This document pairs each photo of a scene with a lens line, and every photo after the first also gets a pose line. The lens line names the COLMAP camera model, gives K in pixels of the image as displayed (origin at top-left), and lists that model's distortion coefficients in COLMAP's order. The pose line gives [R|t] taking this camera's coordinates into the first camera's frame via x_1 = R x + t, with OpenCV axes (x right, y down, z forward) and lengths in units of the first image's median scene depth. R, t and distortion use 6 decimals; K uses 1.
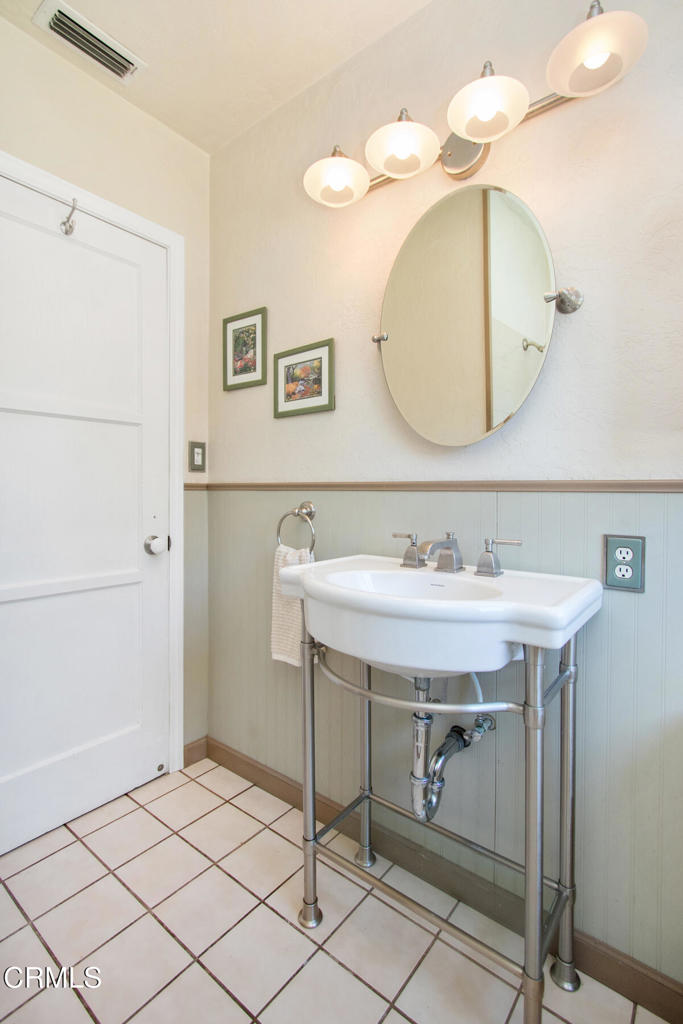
lens RADIAL K [[483.3, 0, 342.0], [0, 483.3, 525.9], [0, 0, 1]] dist [0.001563, -0.000952]
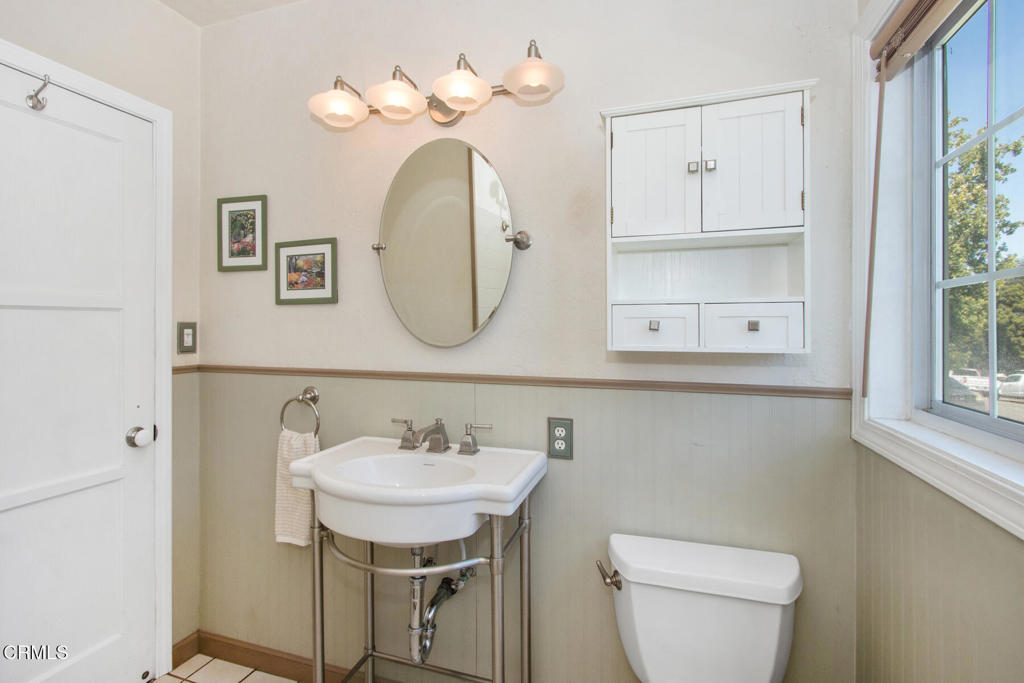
lens RADIAL K [[483.3, 0, 514.0], [0, 483.3, 325.0], [0, 0, 1]] dist [0.001563, -0.000952]
pose [[0.936960, 0.000139, 0.349437, -0.026112], [0.025304, 0.997348, -0.068245, -0.113814], [-0.348519, 0.072785, 0.934471, -0.210633]]
